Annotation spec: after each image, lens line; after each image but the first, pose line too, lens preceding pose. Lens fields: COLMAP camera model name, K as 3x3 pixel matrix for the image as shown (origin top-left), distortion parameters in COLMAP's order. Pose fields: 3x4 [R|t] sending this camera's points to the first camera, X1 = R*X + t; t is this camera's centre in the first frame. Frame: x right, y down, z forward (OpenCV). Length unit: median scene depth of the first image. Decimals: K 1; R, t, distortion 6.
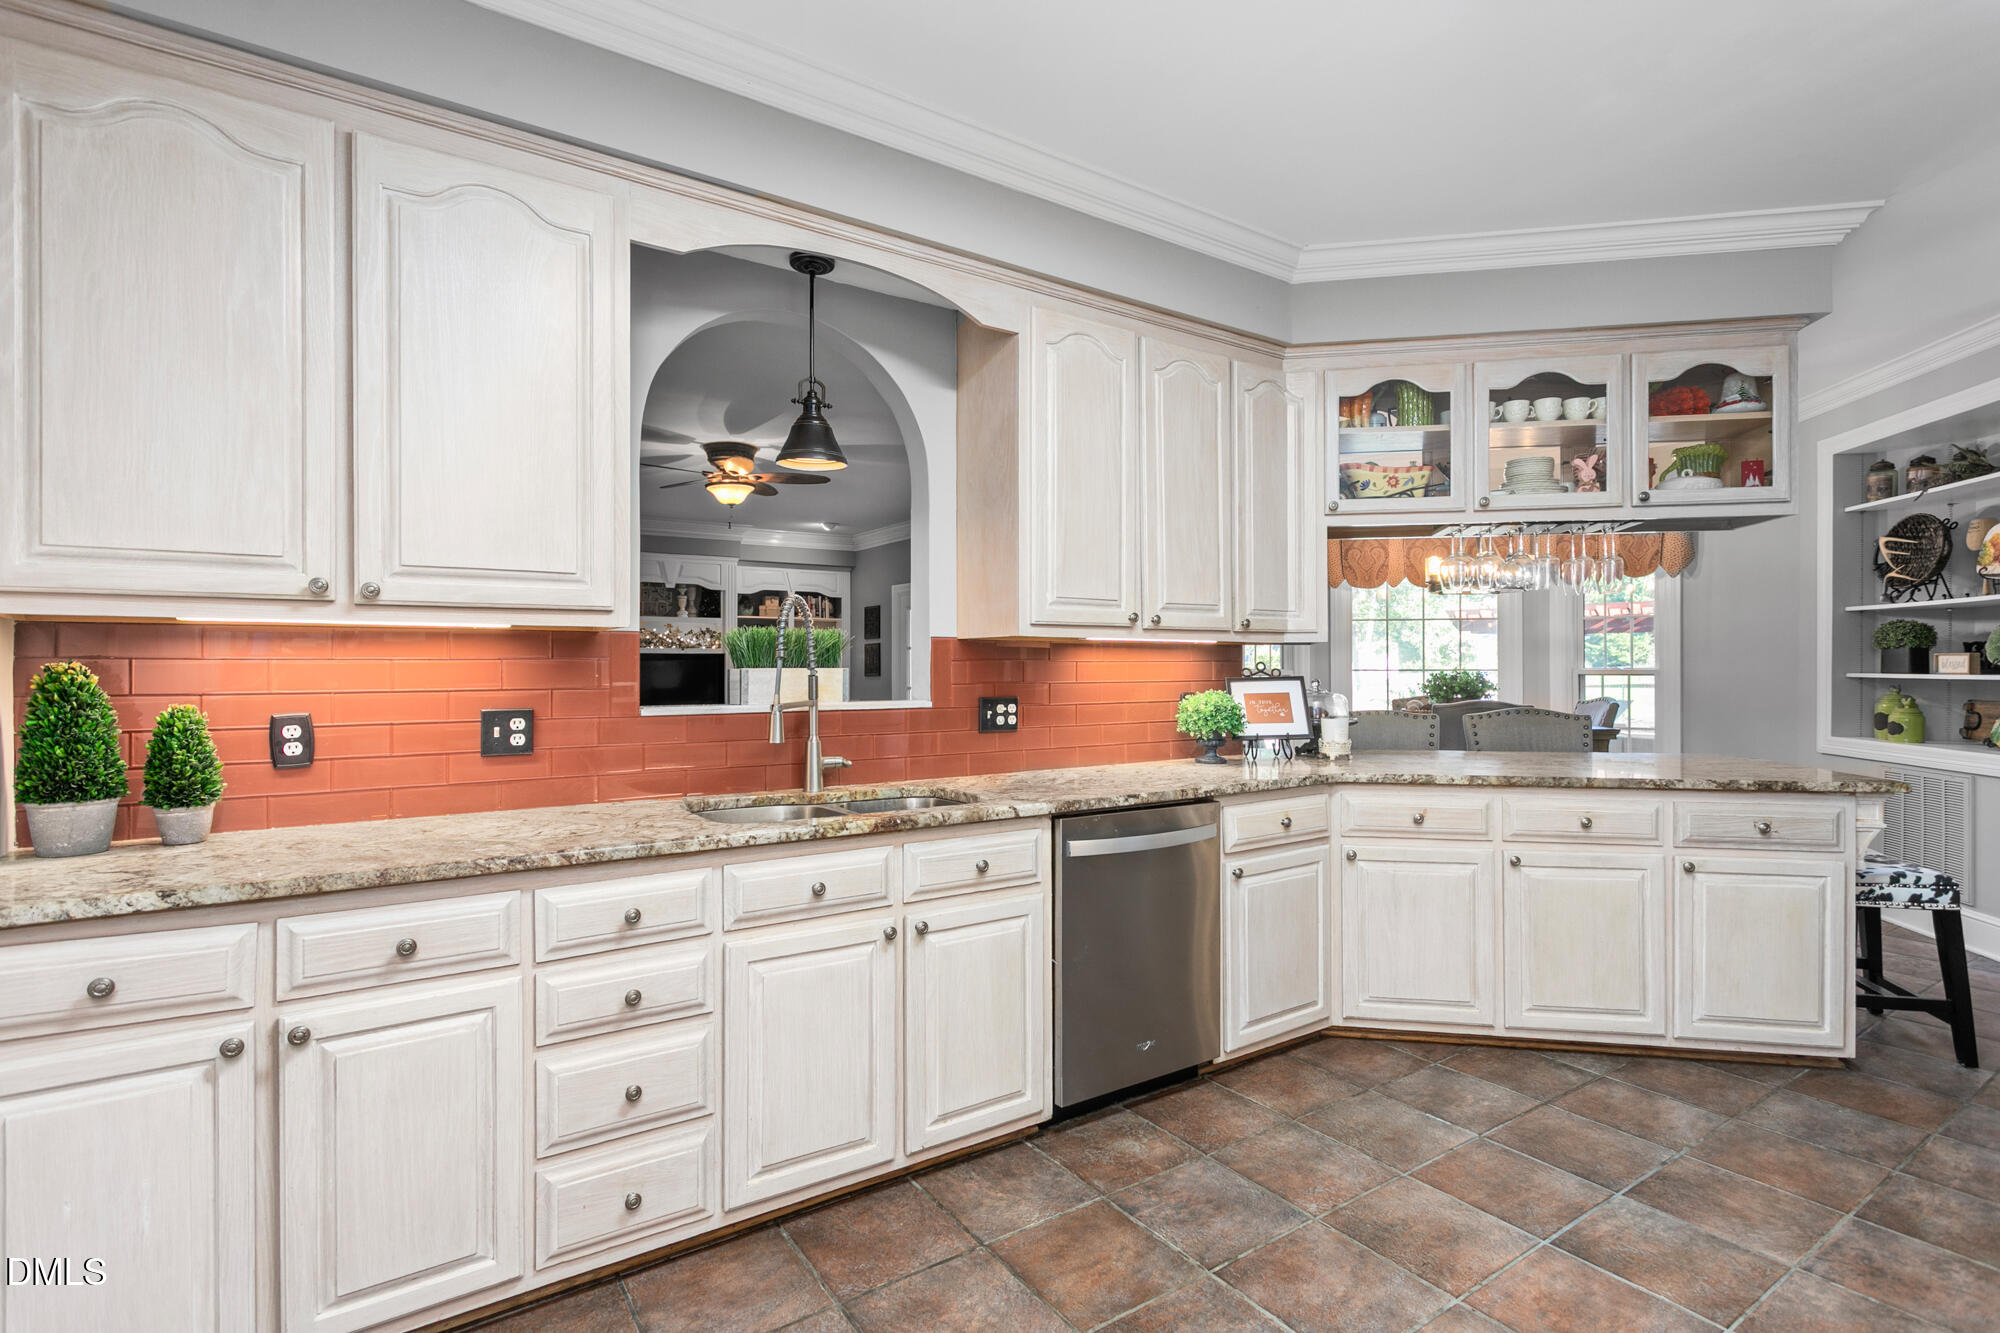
lens RADIAL K [[962.9, 0, 1000.0], [0, 962.9, 666.5], [0, 0, 1]] dist [-0.004969, -0.000029]
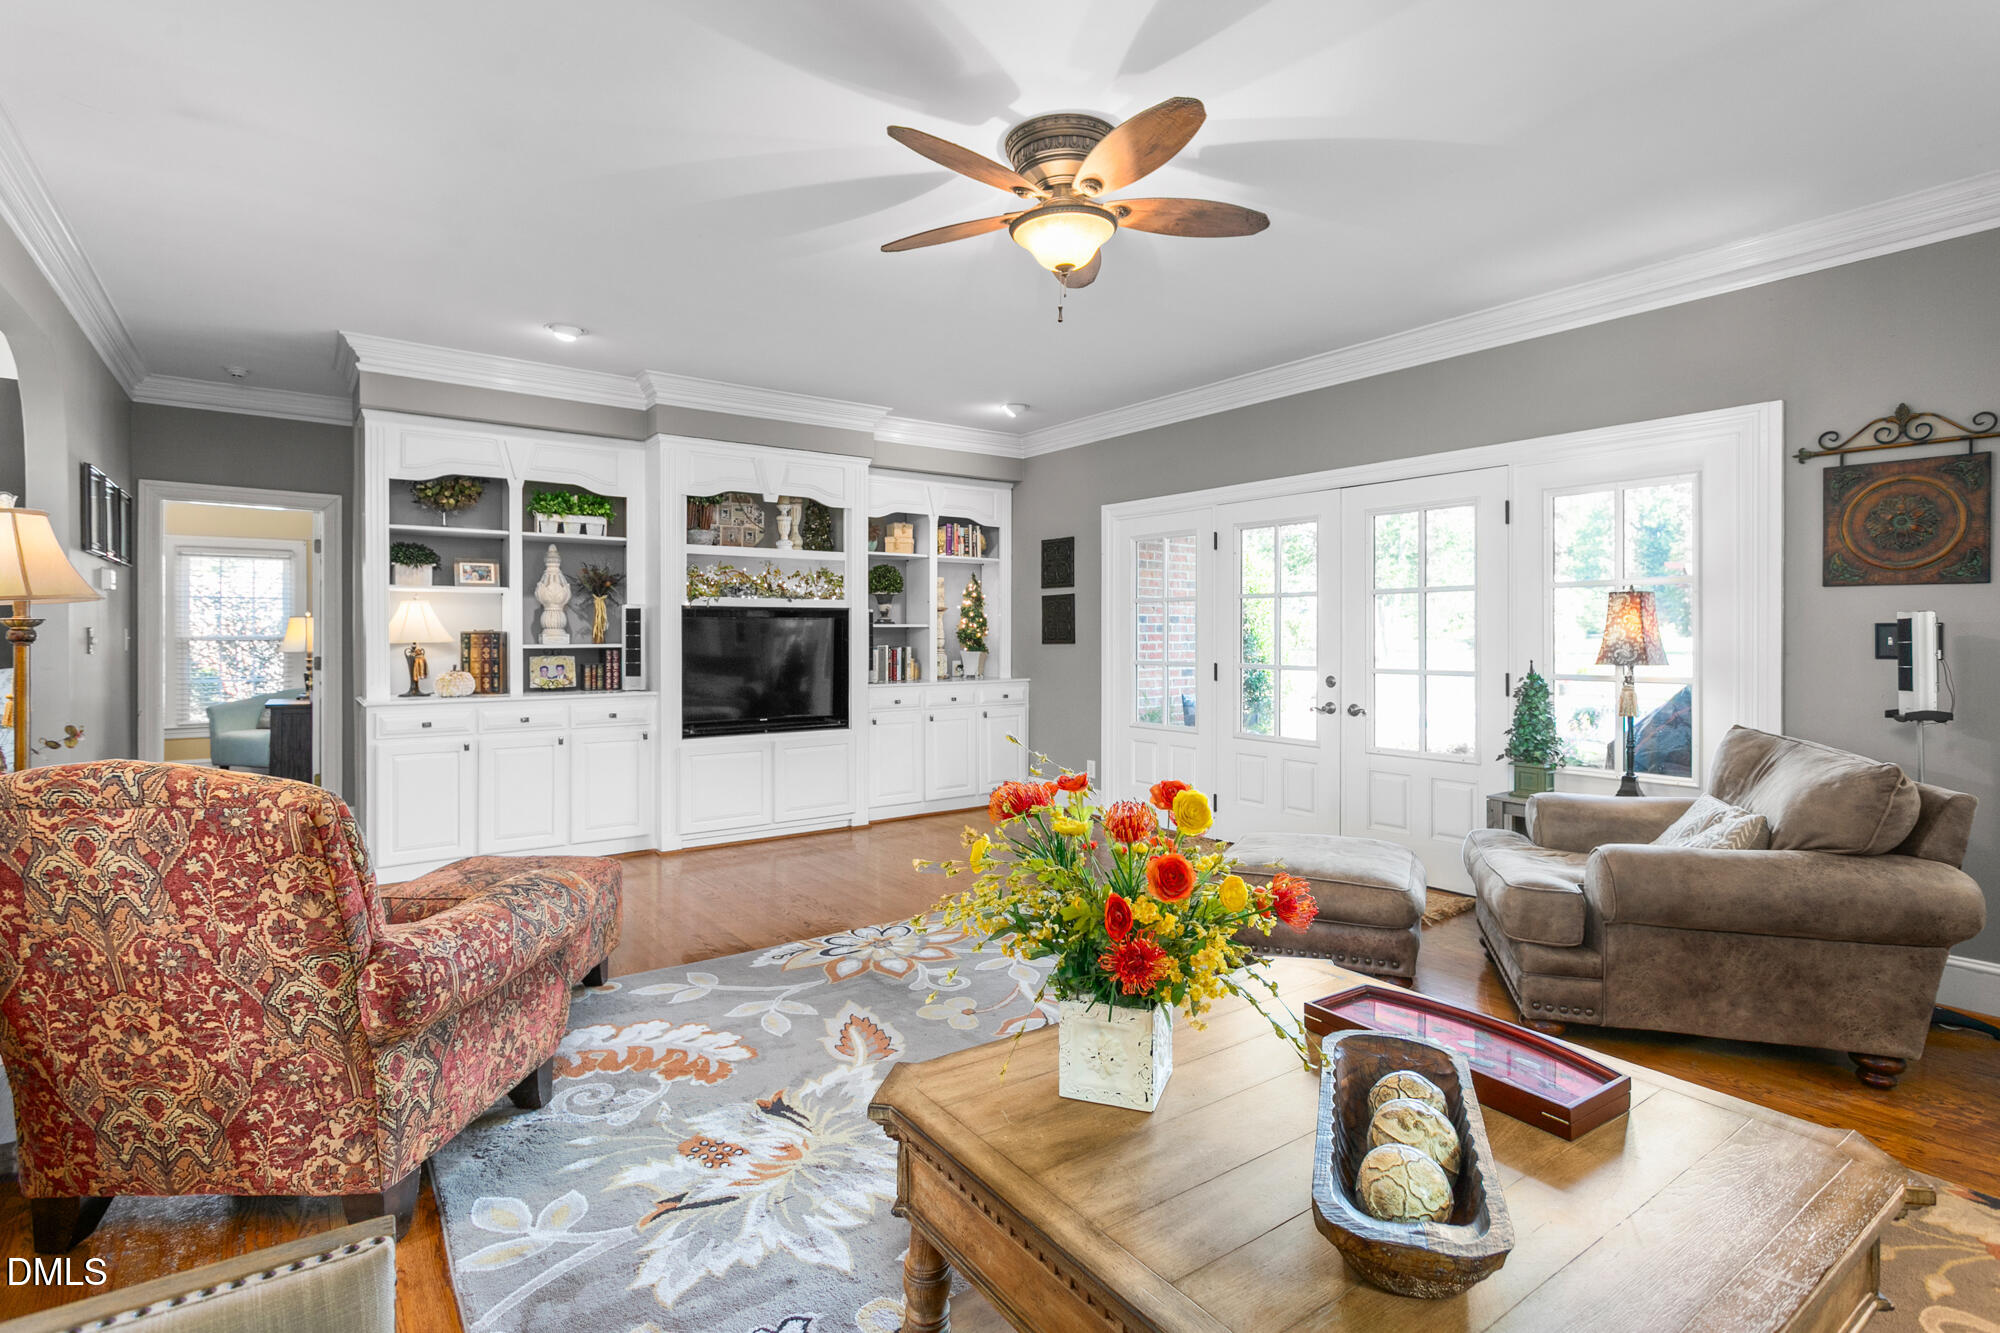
lens RADIAL K [[967.8, 0, 1022.3], [0, 967.8, 628.0], [0, 0, 1]] dist [0.001585, 0.000251]
pose [[0.998591, 0.002165, 0.053015, -0.649899], [-0.002190, 0.999998, 0.000417, -0.001592], [-0.053014, -0.000533, 0.998594, 1.111696]]
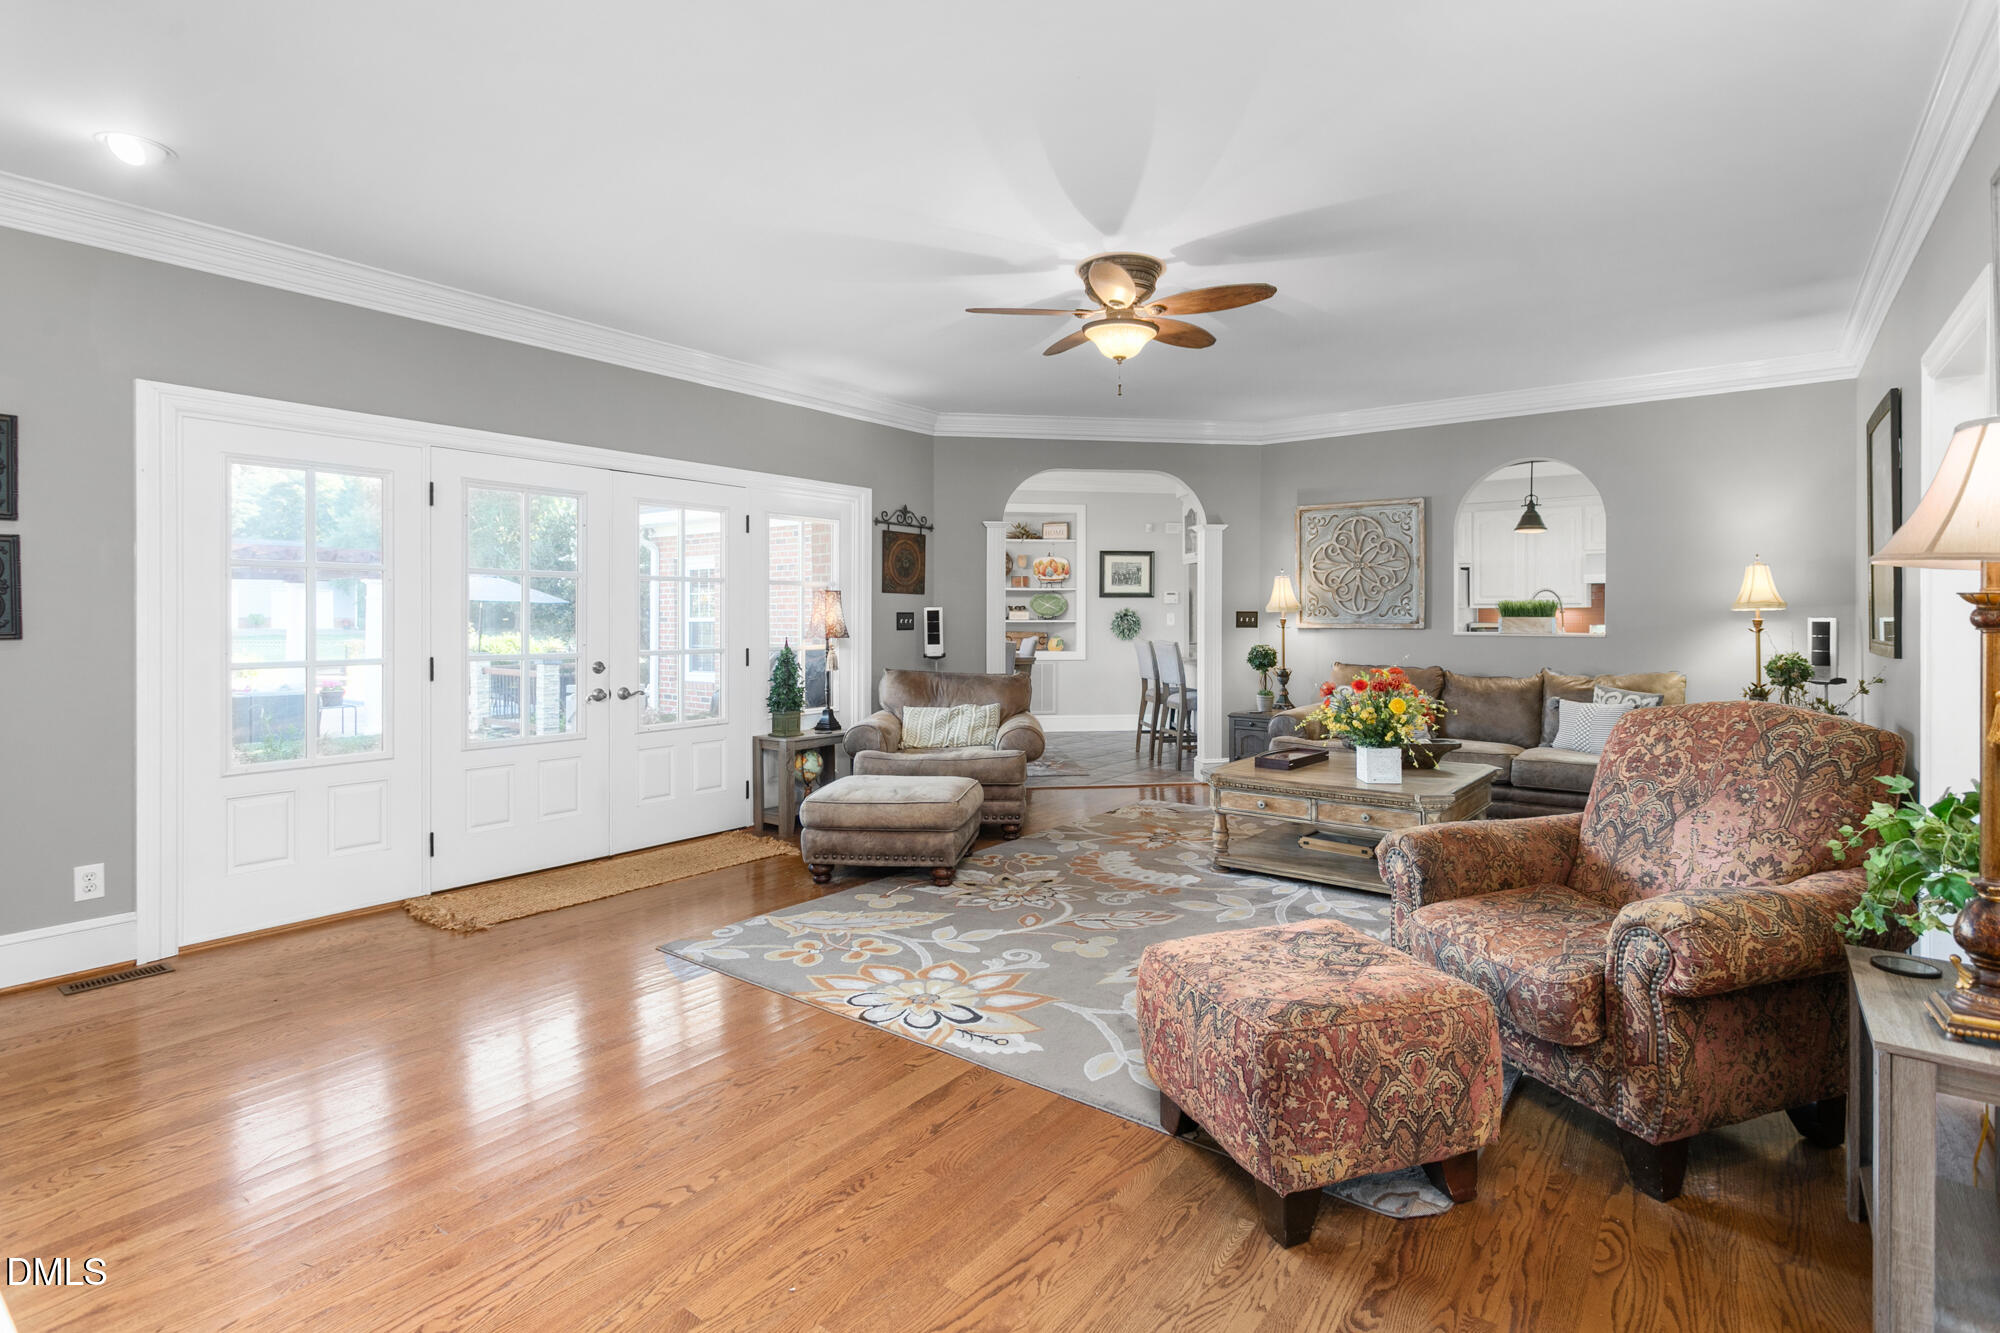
lens RADIAL K [[960.8, 0, 1002.4], [0, 960.8, 634.7], [0, 0, 1]] dist [-0.011519, 0.000017]
pose [[-0.316649, -0.017029, 0.948390, -1.819294], [-0.007533, 0.999852, 0.015438, 0.006278], [-0.948513, -0.002256, -0.316731, 2.711378]]
